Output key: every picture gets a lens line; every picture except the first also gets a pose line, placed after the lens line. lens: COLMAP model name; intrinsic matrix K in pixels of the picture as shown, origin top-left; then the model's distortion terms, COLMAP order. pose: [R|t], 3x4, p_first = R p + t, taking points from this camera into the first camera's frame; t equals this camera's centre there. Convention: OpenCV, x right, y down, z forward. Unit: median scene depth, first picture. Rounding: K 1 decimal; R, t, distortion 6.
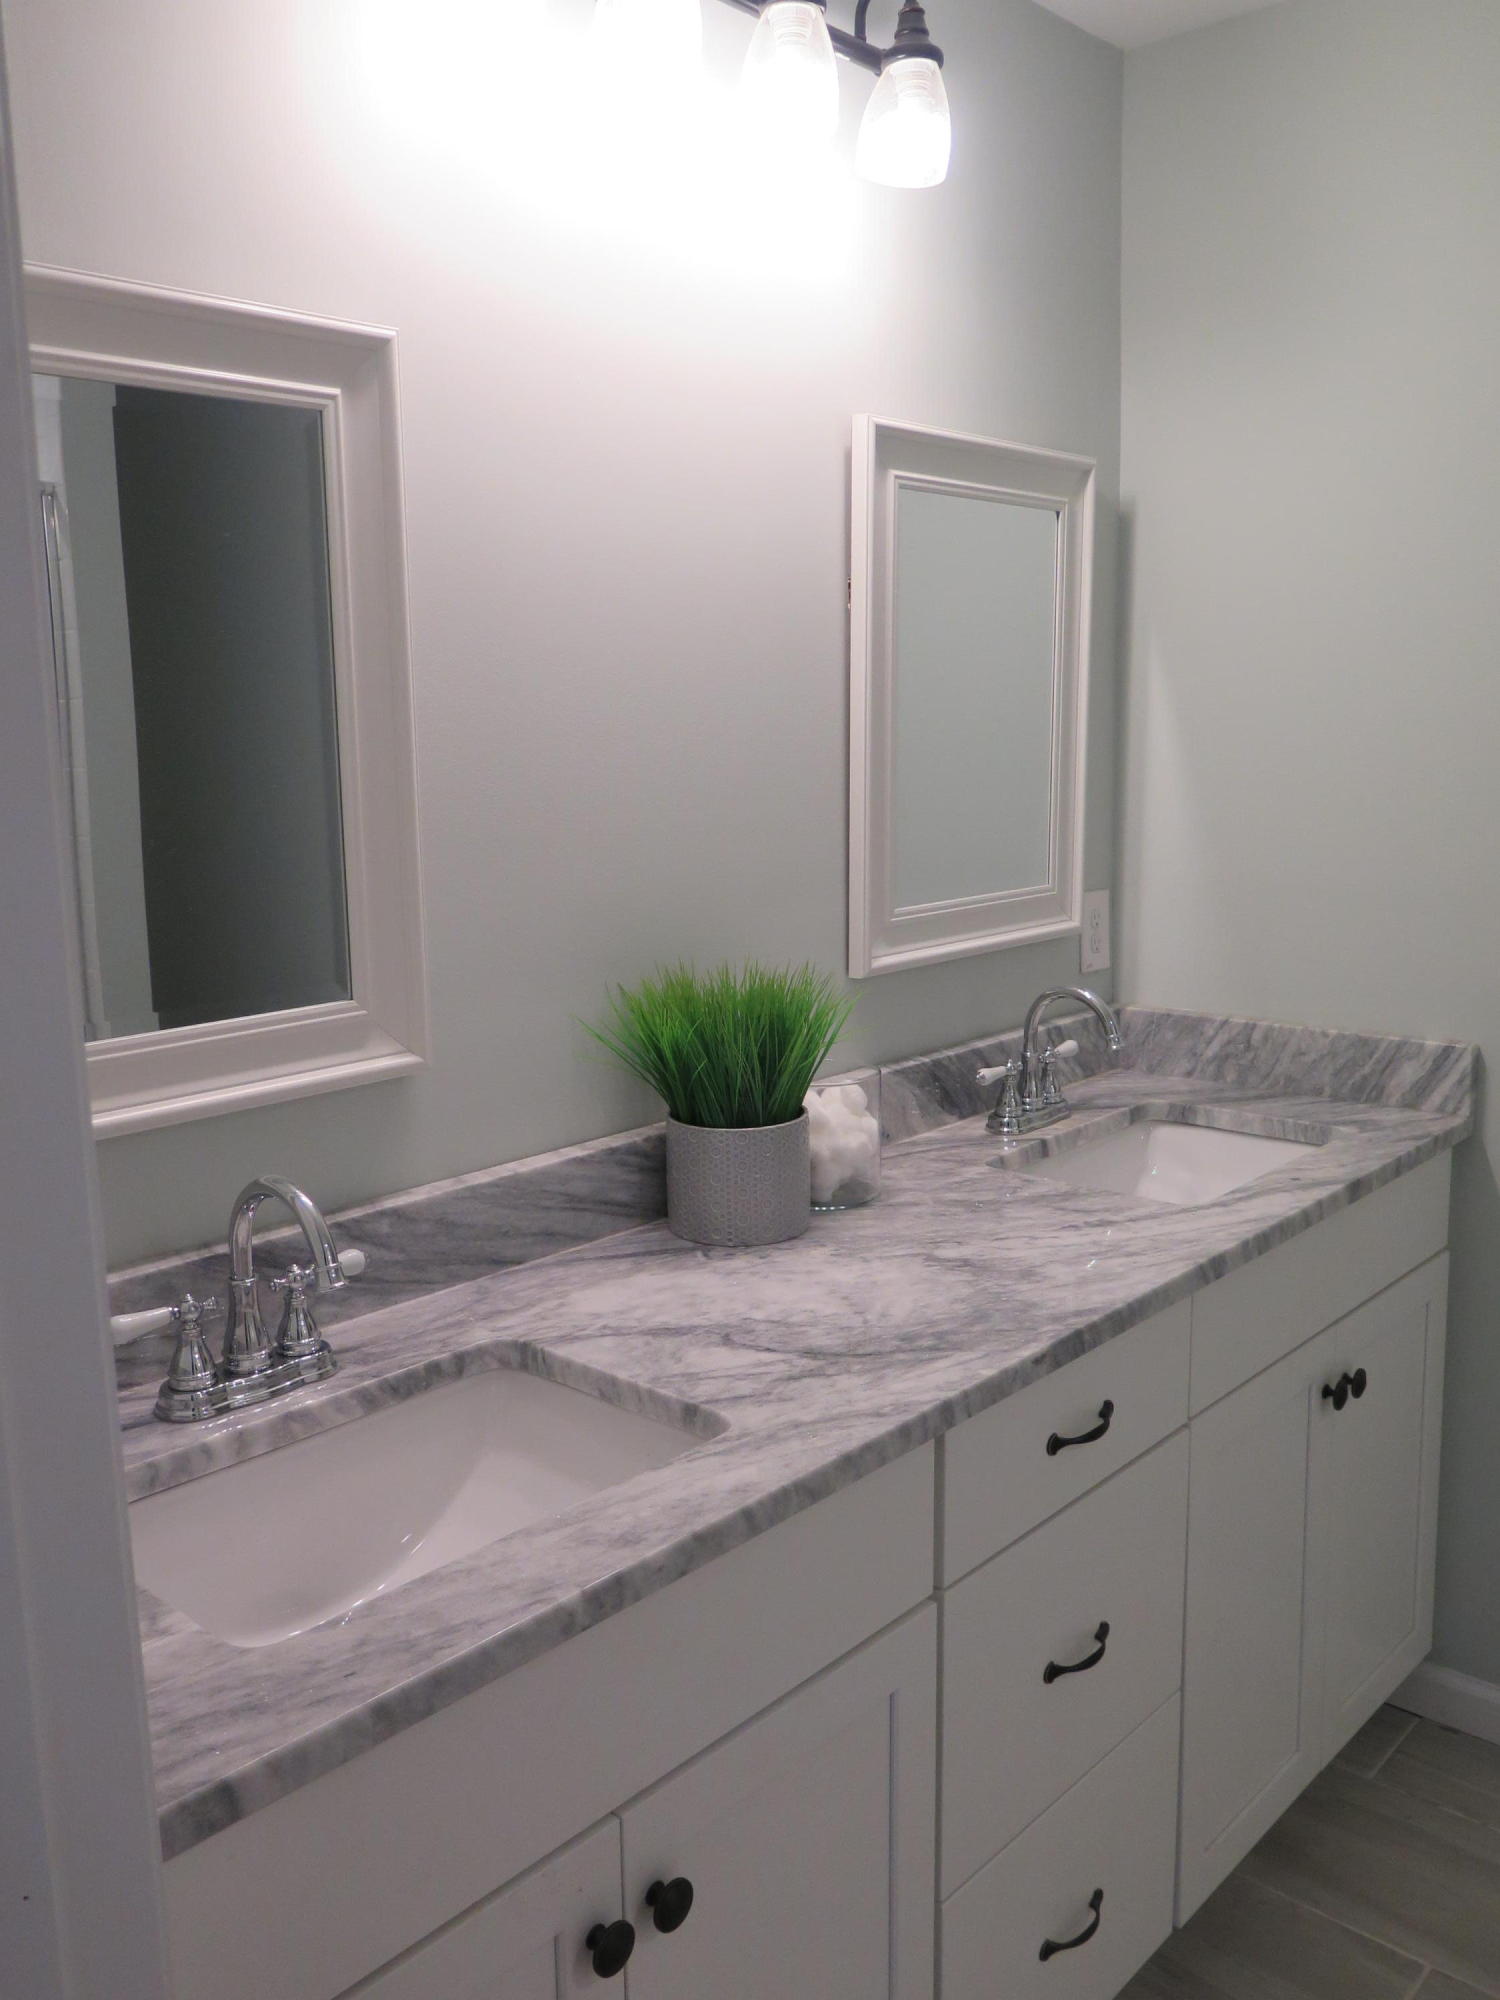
lens RADIAL K [[1668.7, 0, 752.1], [0, 1668.7, 994.7], [0, 0, 1]] dist [-0.027912, 0.009317]
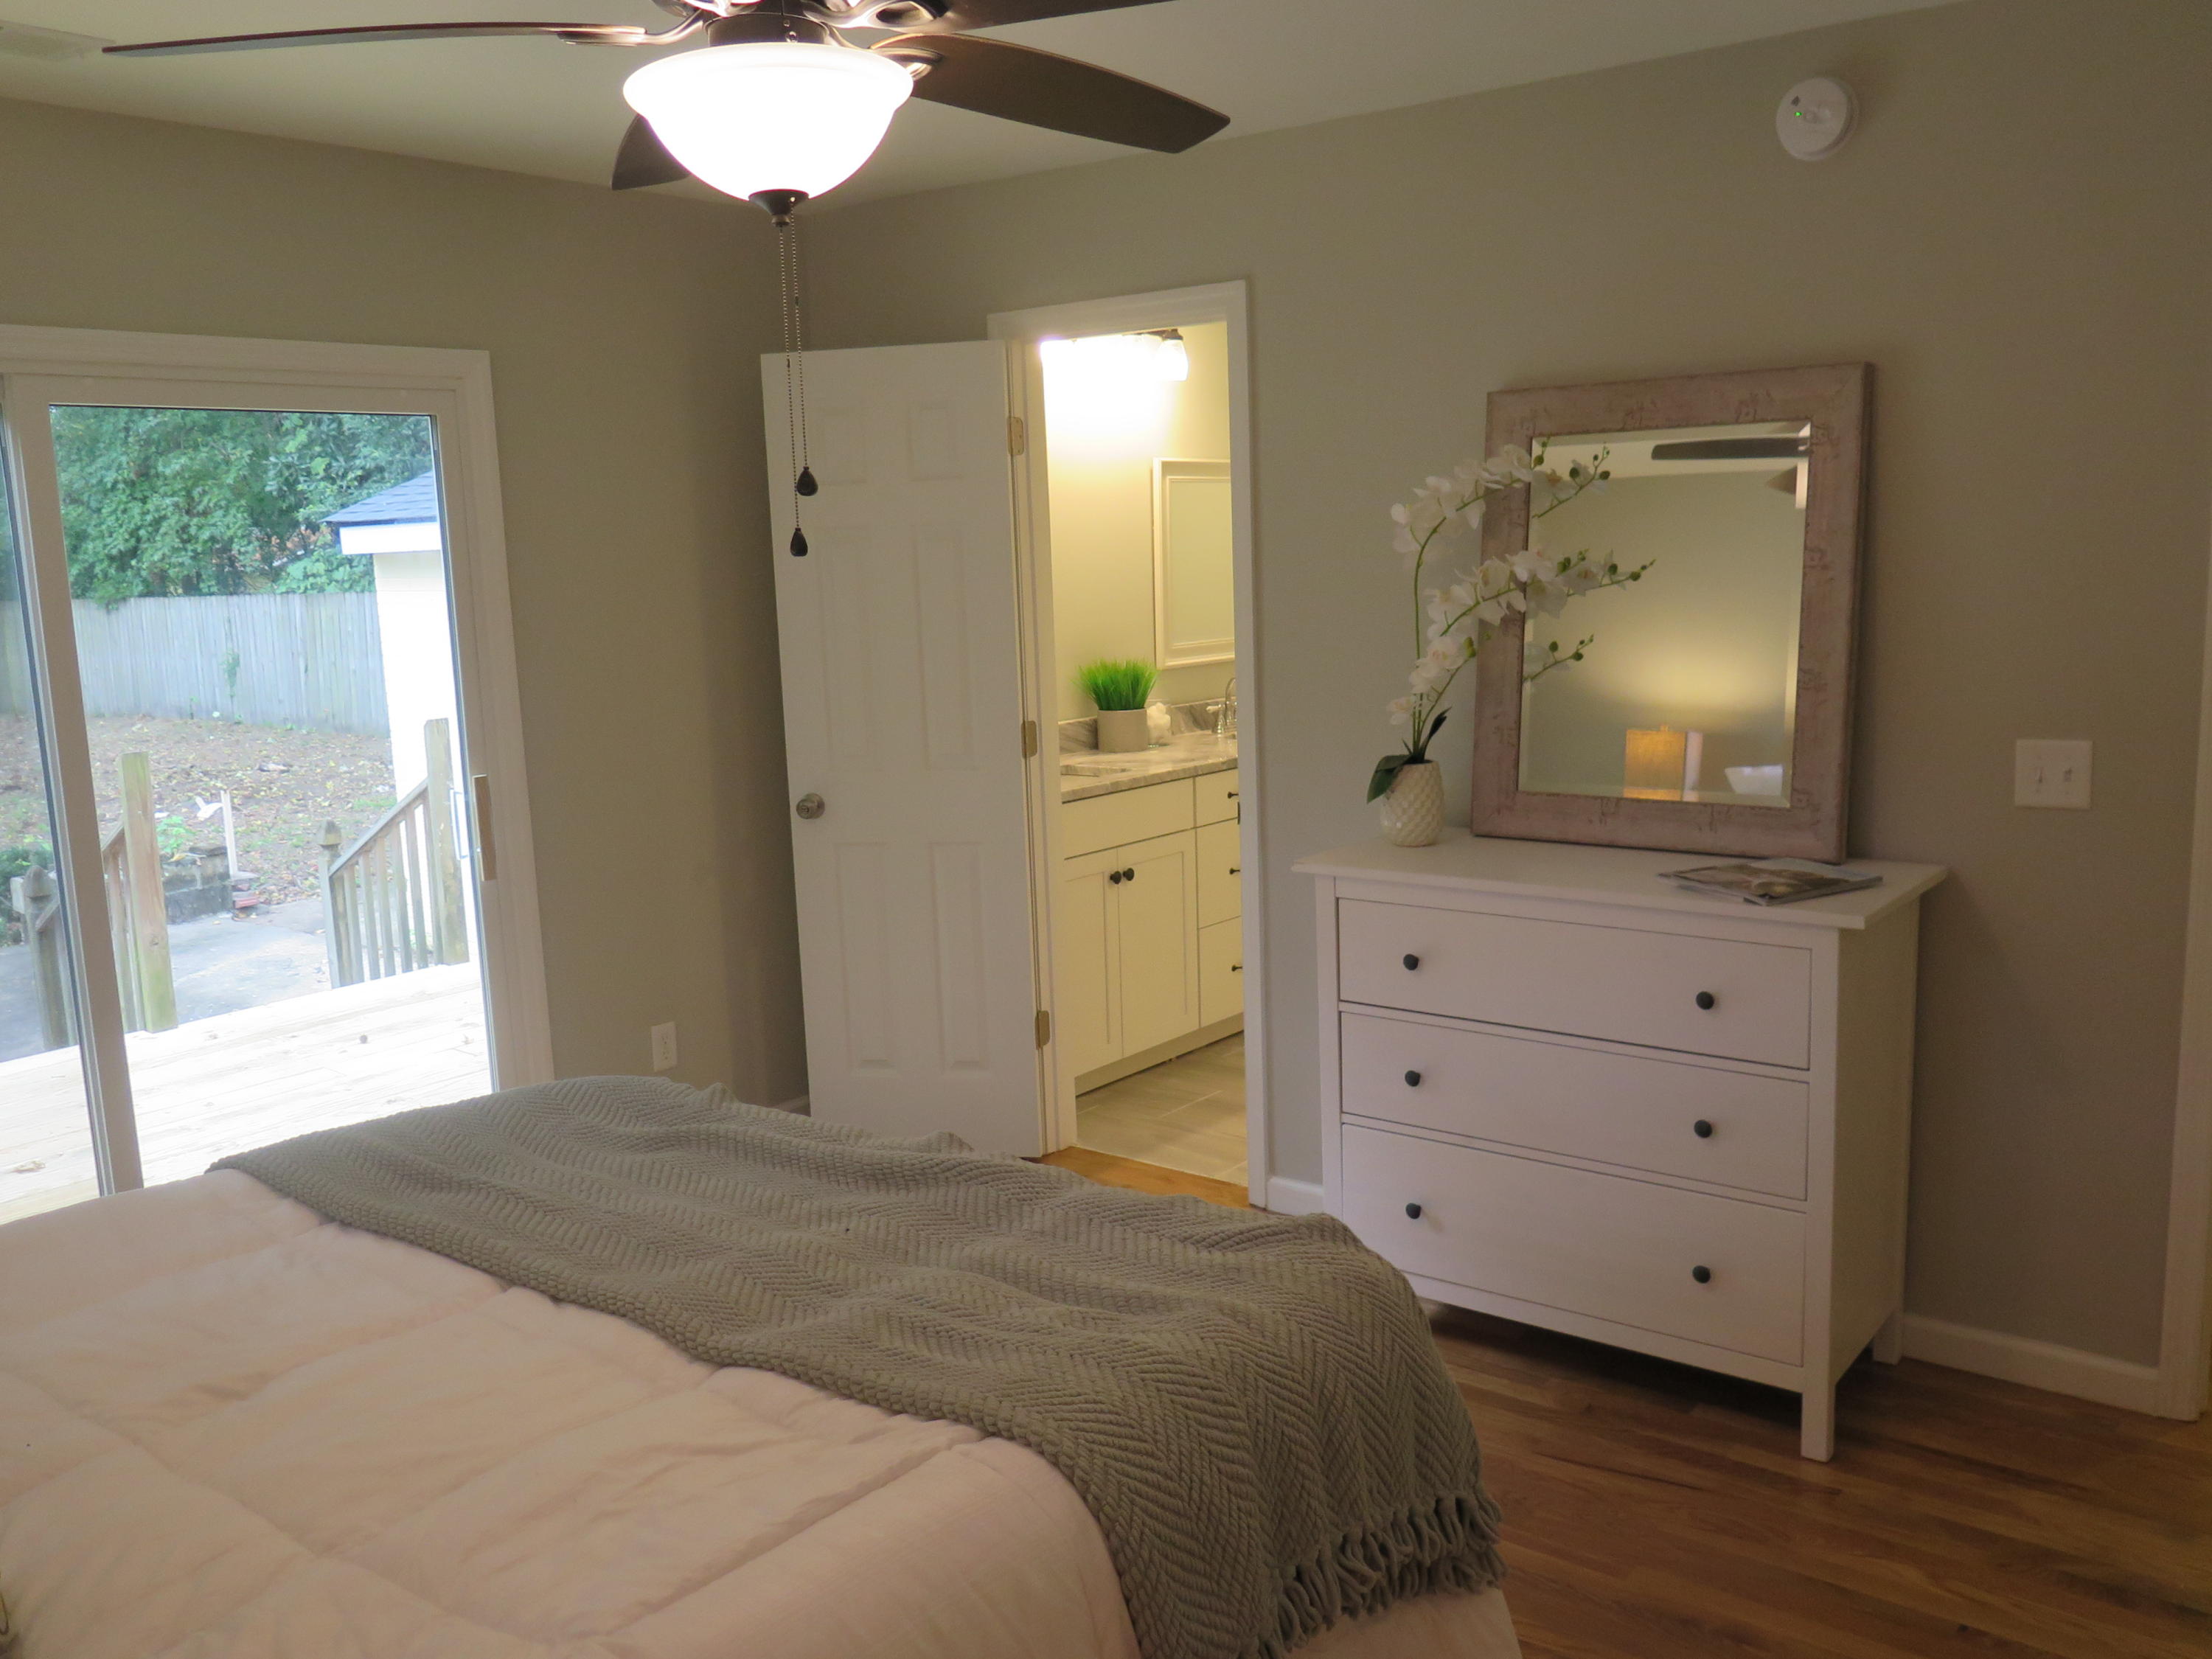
lens RADIAL K [[1845.6, 0, 1096.4], [0, 1845.6, 842.8], [0, 0, 1]] dist [-0.027912, 0.009317]
pose [[0.997954, -0.027916, 0.057515, -0.235390], [0.028291, 0.999583, -0.005715, 0.308948], [-0.057332, 0.007331, 0.998328, -2.104960]]
